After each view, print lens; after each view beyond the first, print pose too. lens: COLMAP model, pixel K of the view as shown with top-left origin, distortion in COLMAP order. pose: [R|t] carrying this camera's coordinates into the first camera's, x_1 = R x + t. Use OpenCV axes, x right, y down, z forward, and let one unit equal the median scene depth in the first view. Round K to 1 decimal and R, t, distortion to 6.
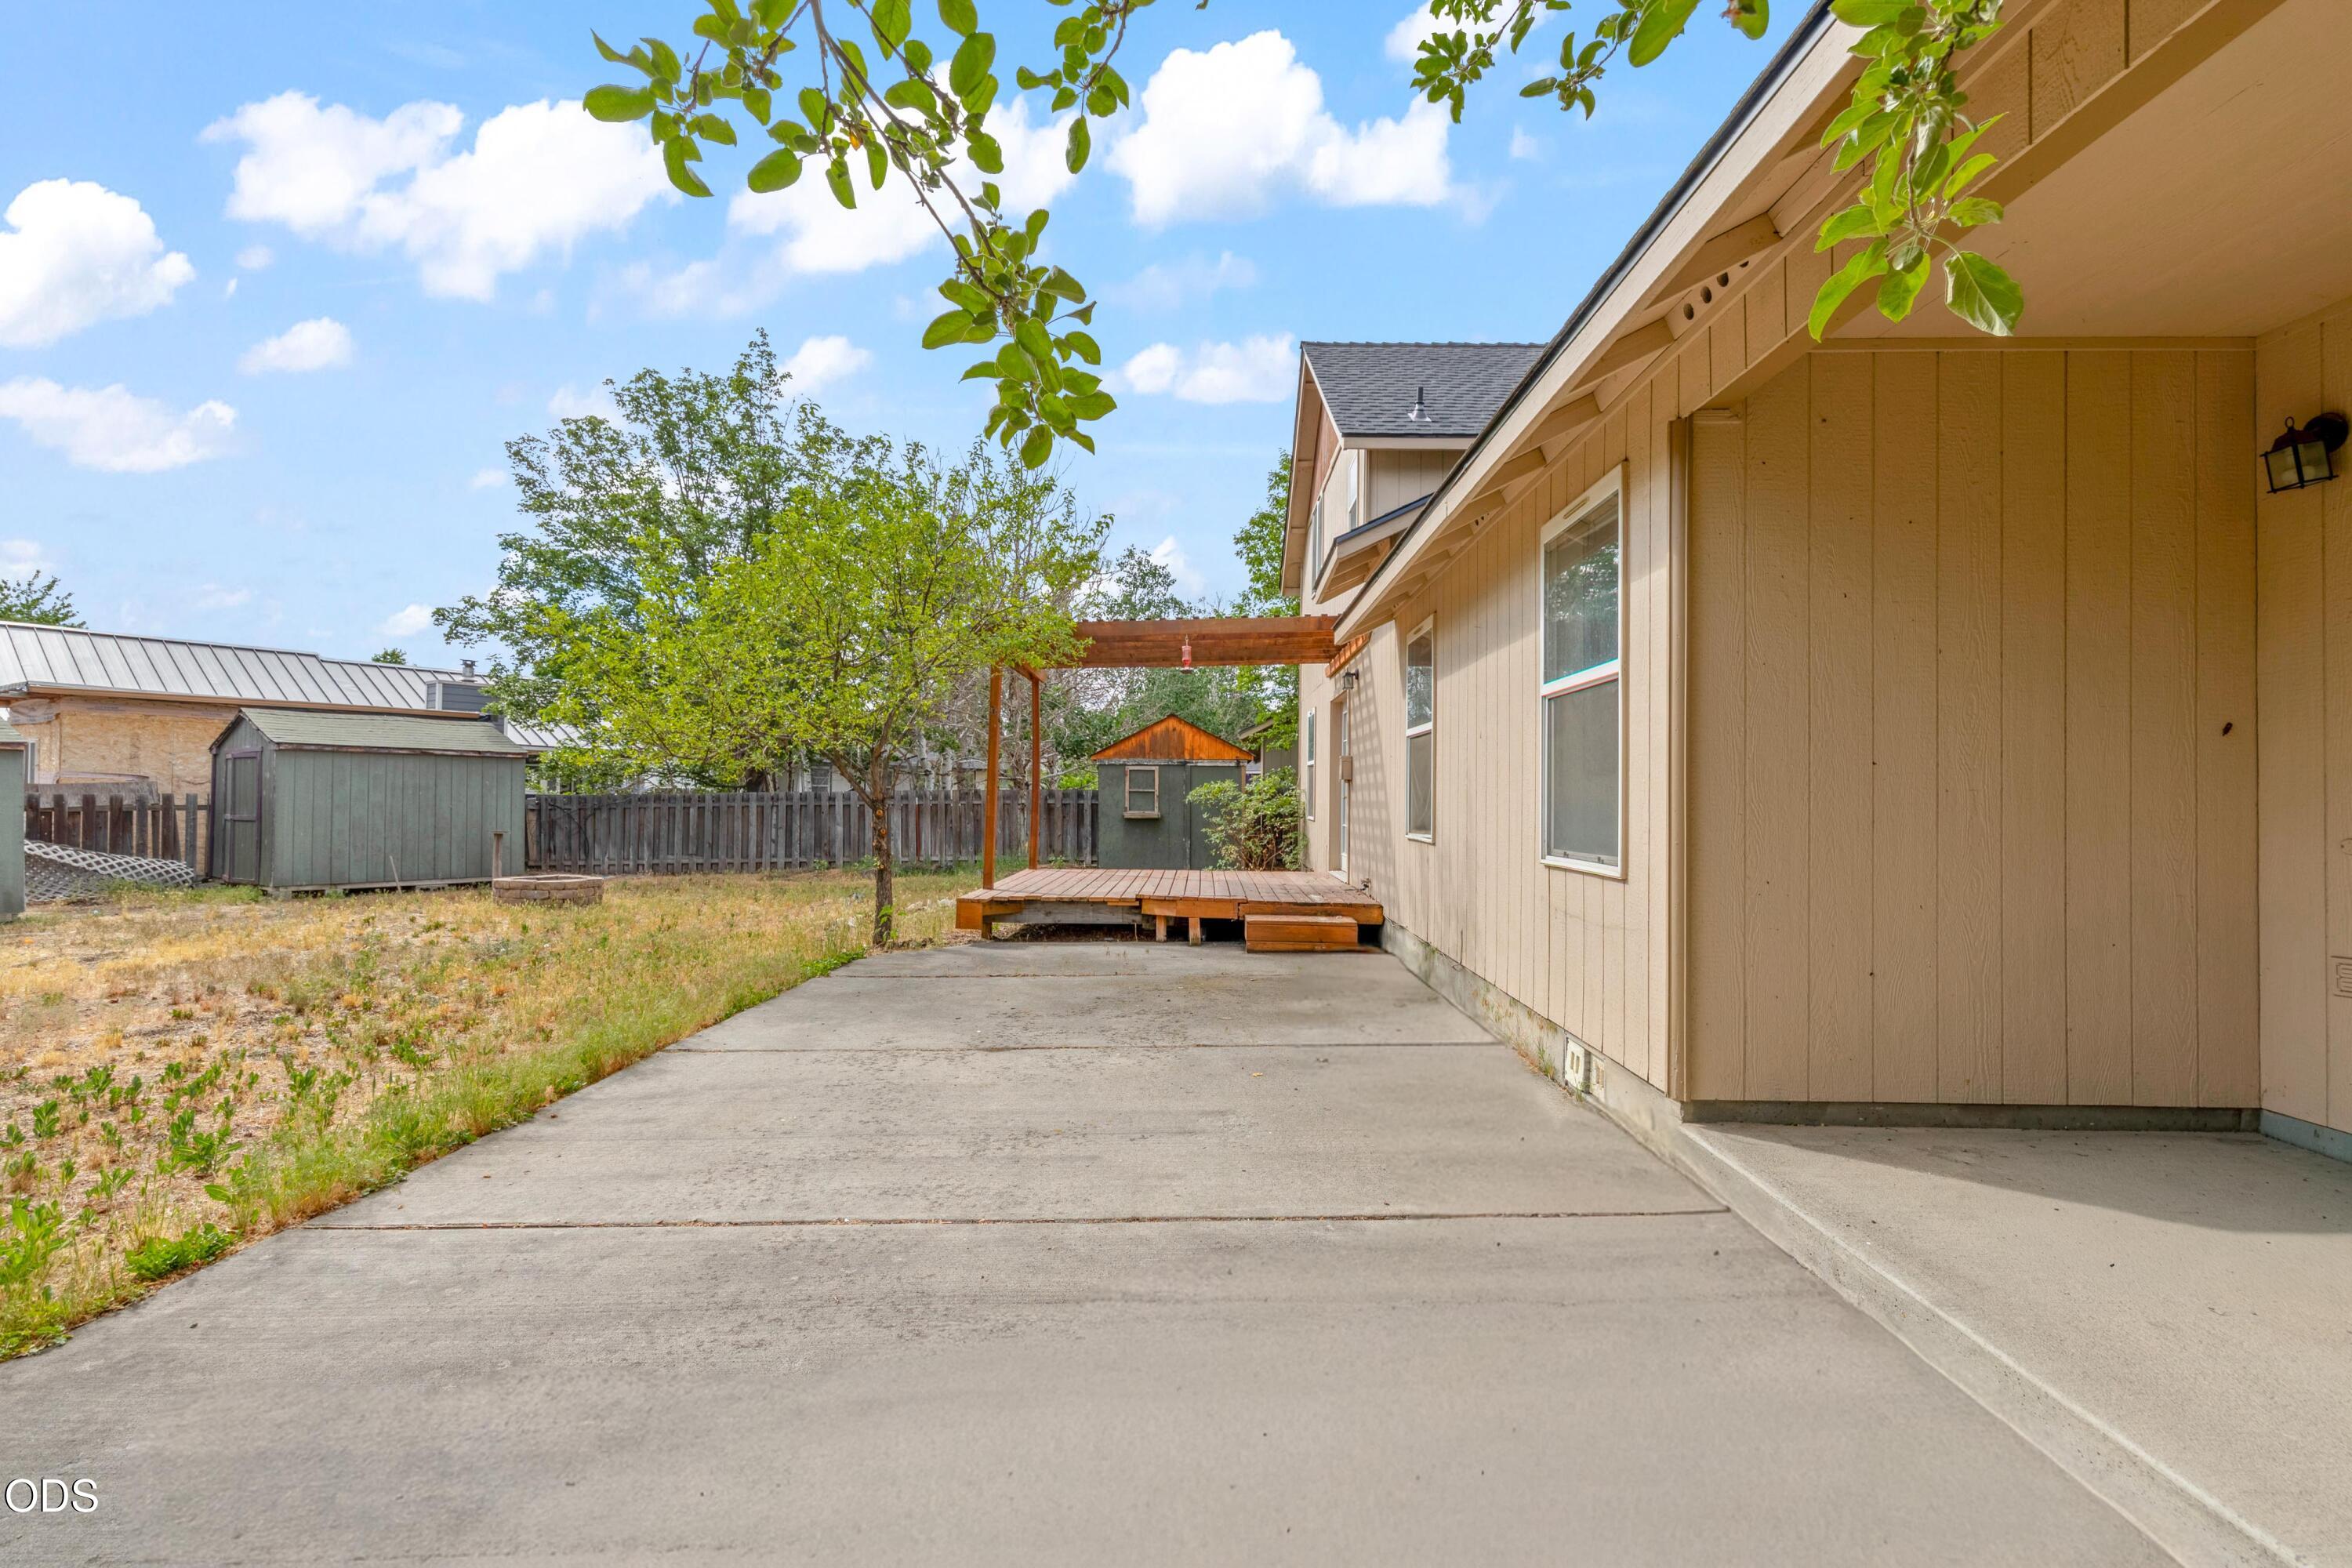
lens RADIAL K [[1036.2, 0, 1177.5], [0, 1036.2, 779.2], [0, 0, 1]] dist [0.000204, 0.000603]
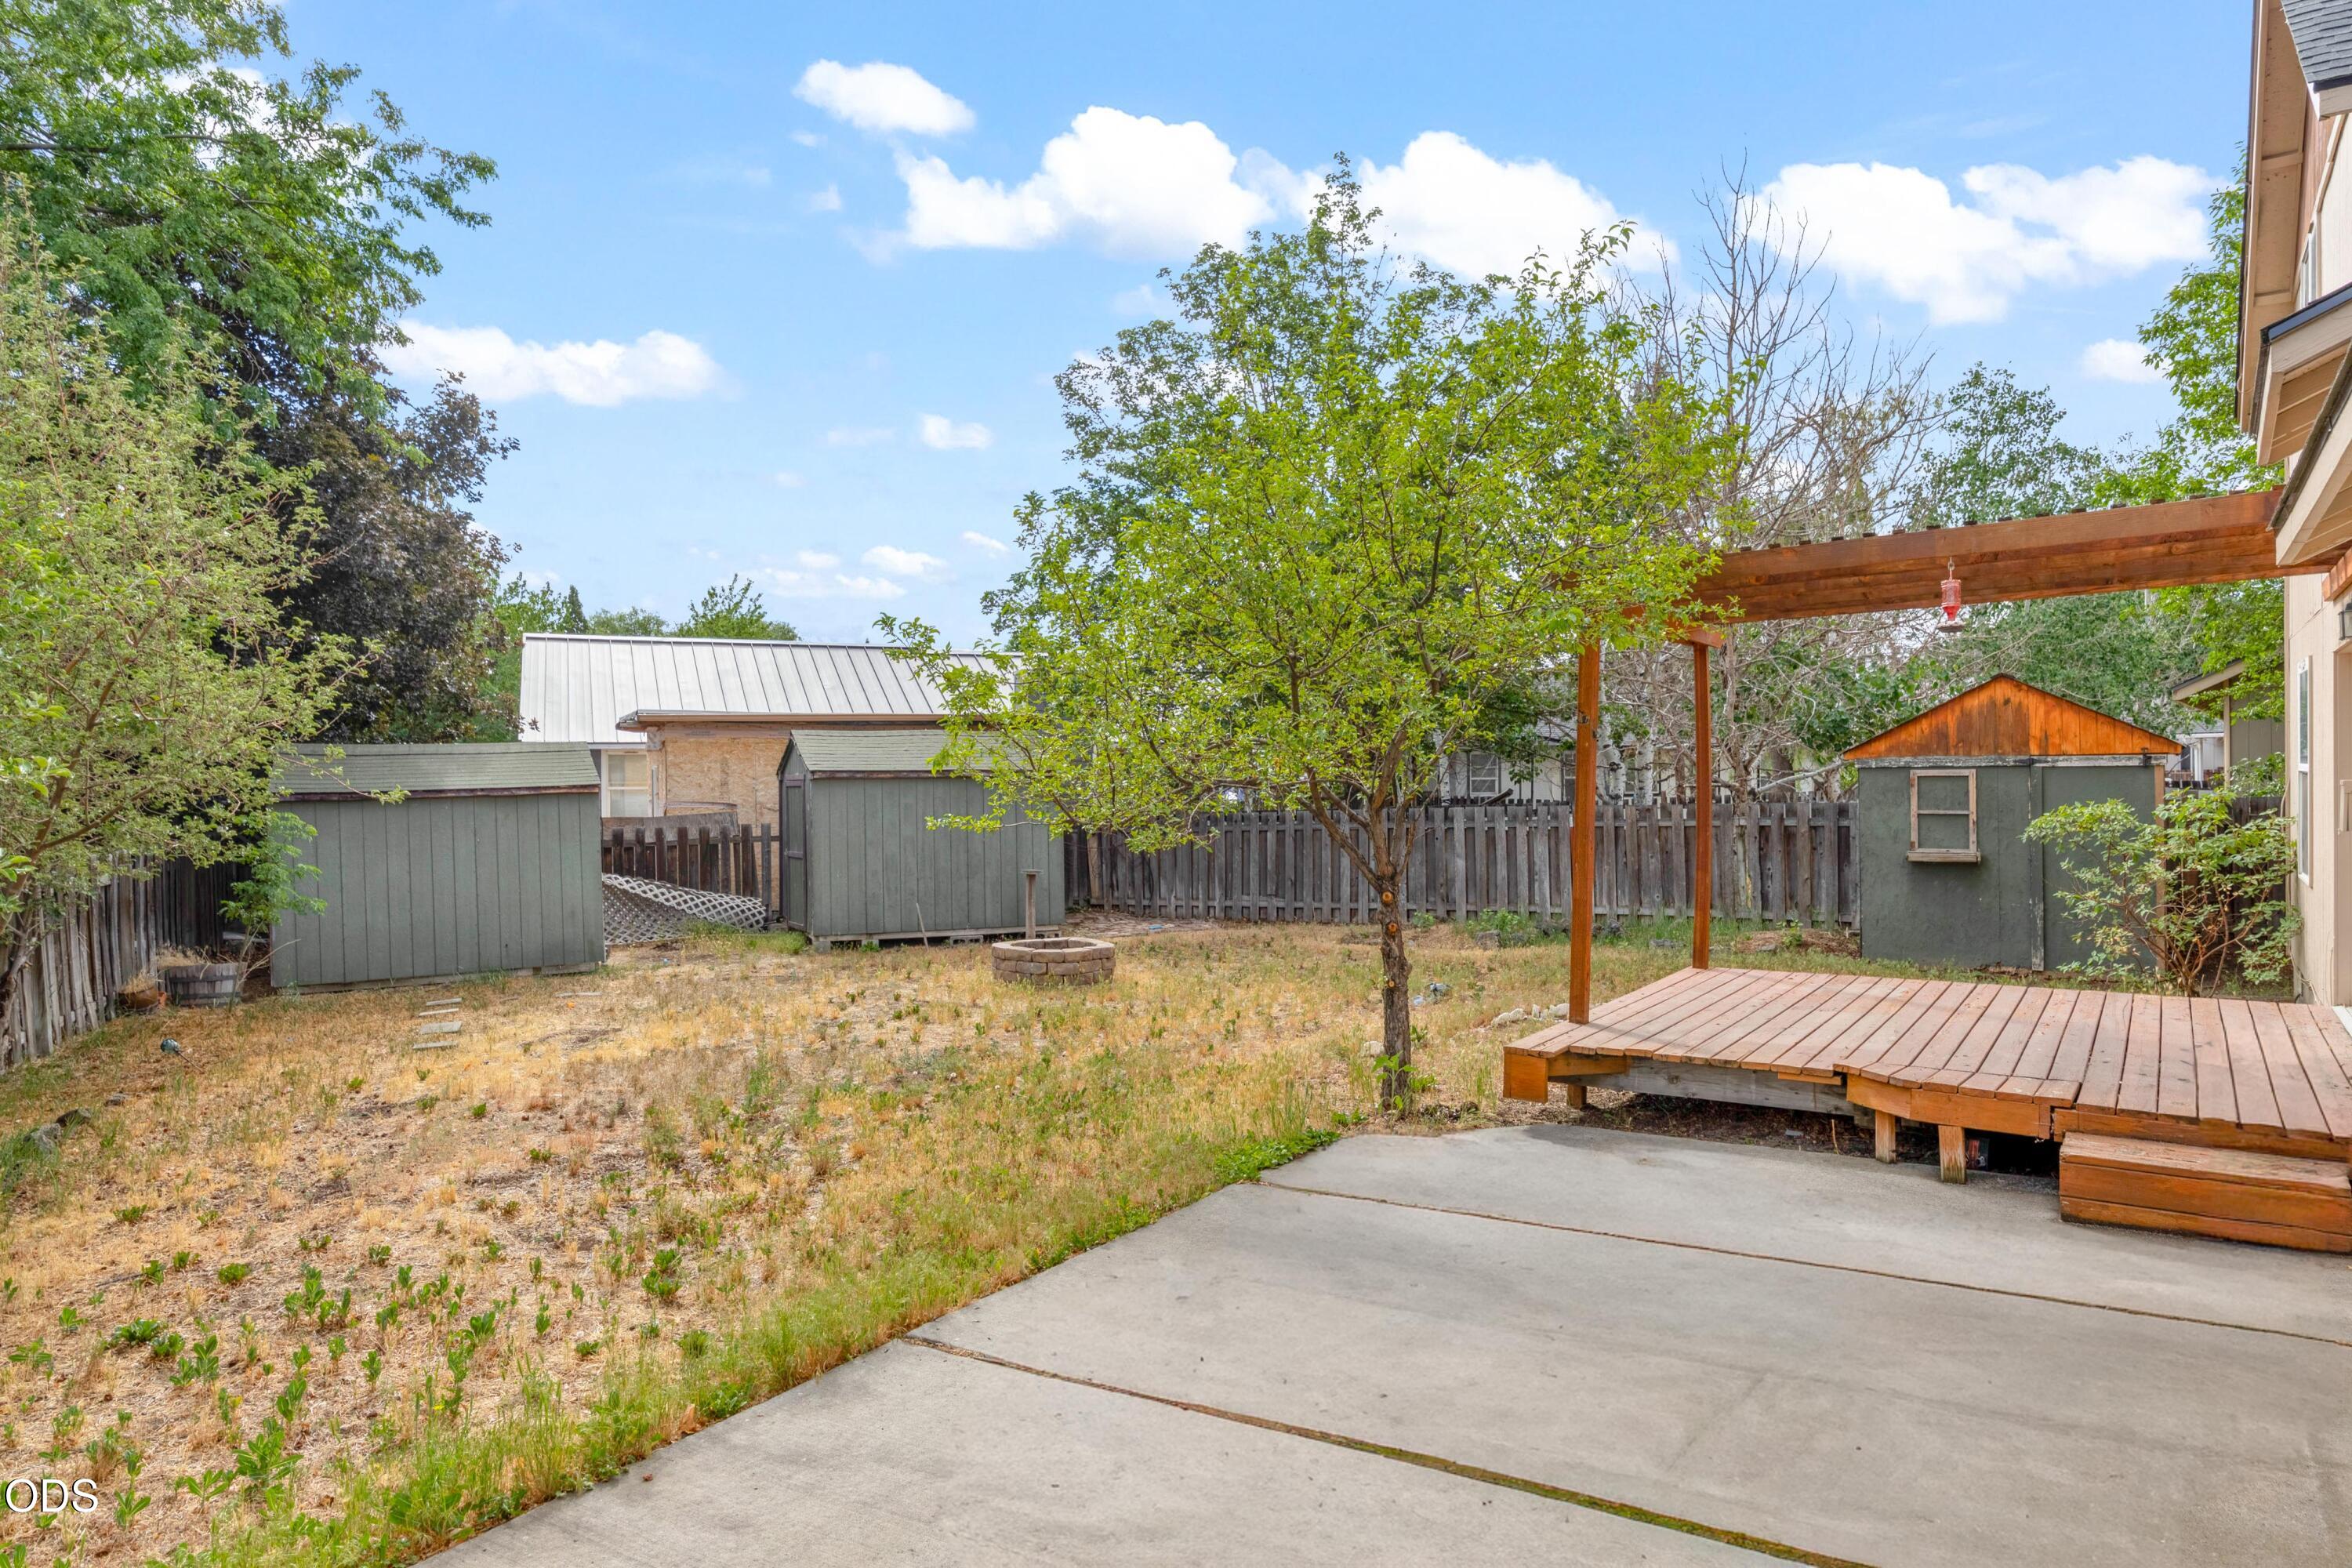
lens RADIAL K [[1462.1, 0, 1179.4], [0, 1462.1, 786.9], [0, 0, 1]] dist [-0.002736, -0.000318]
pose [[0.841362, -0.013295, -0.540309, 0.045389], [0.027769, 0.999440, 0.018648, -0.029326], [0.539759, -0.030693, 0.841260, 0.105220]]
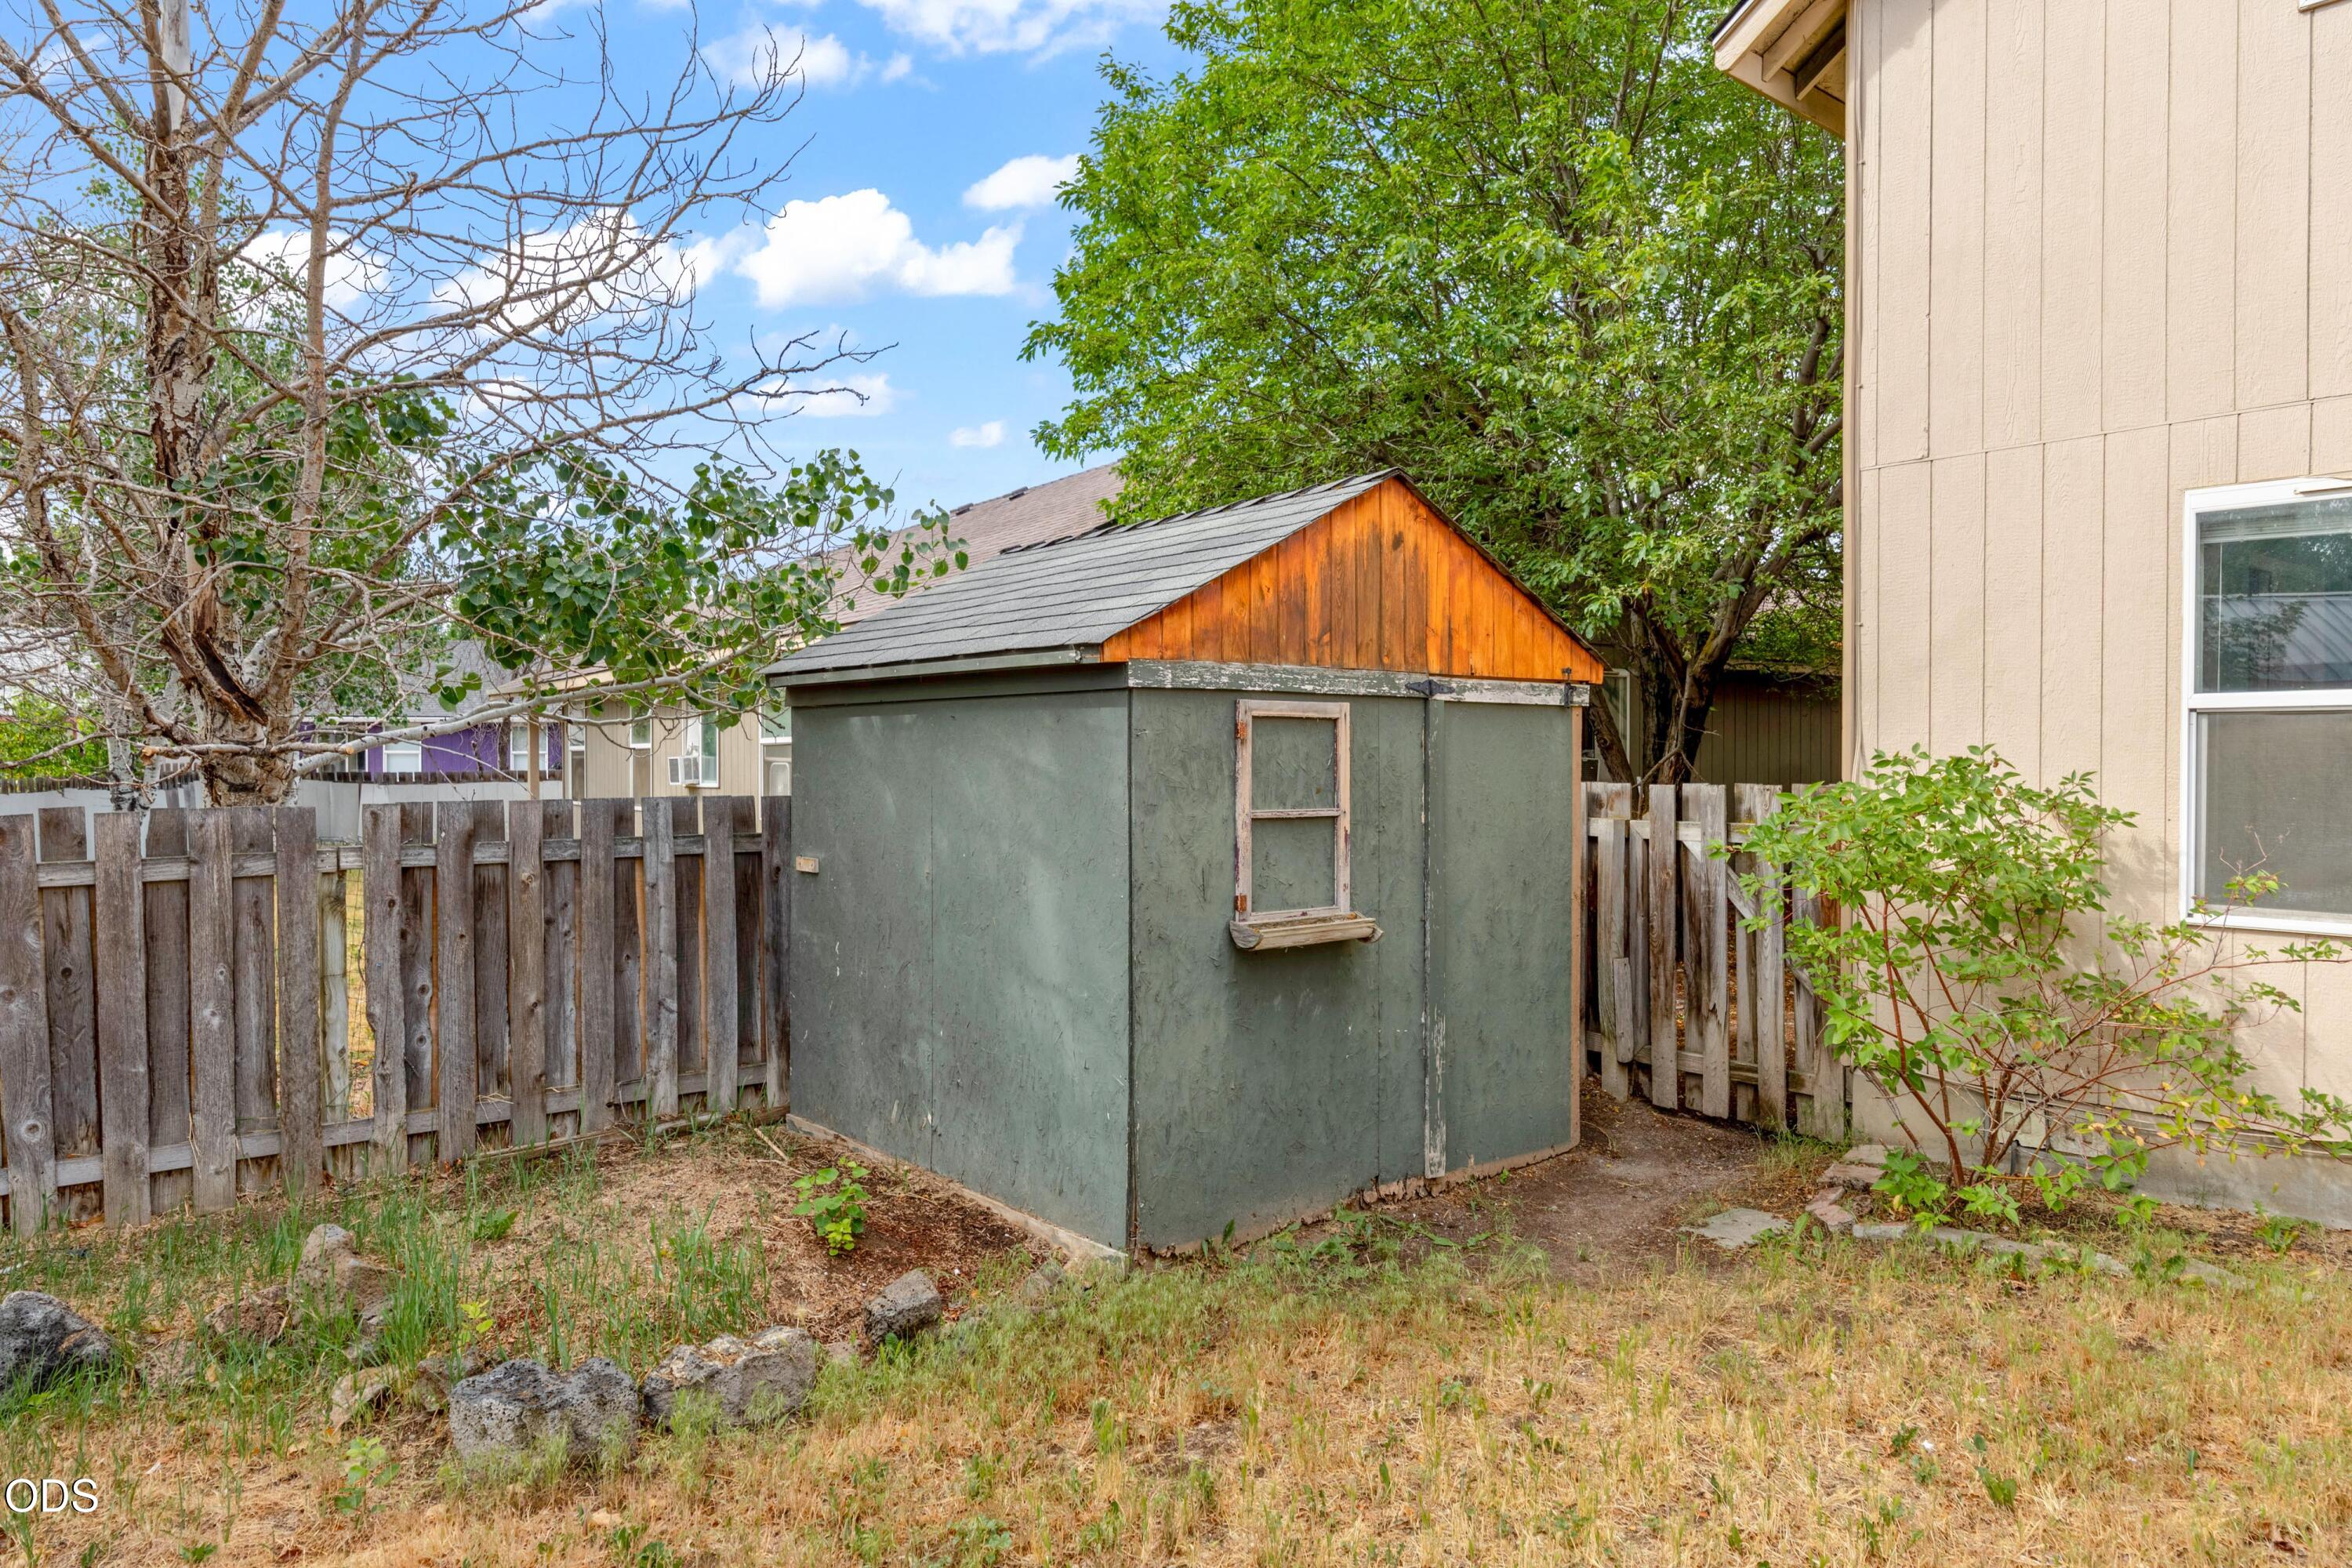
lens RADIAL K [[1462.1, 0, 1174.2], [0, 1462.1, 782.5], [0, 0, 1]] dist [-0.002736, -0.000318]
pose [[0.762958, -0.017859, 0.646202, -0.246032], [-0.004362, 0.999453, 0.032772, -0.005411], [-0.646434, -0.027823, 0.762463, 0.779185]]
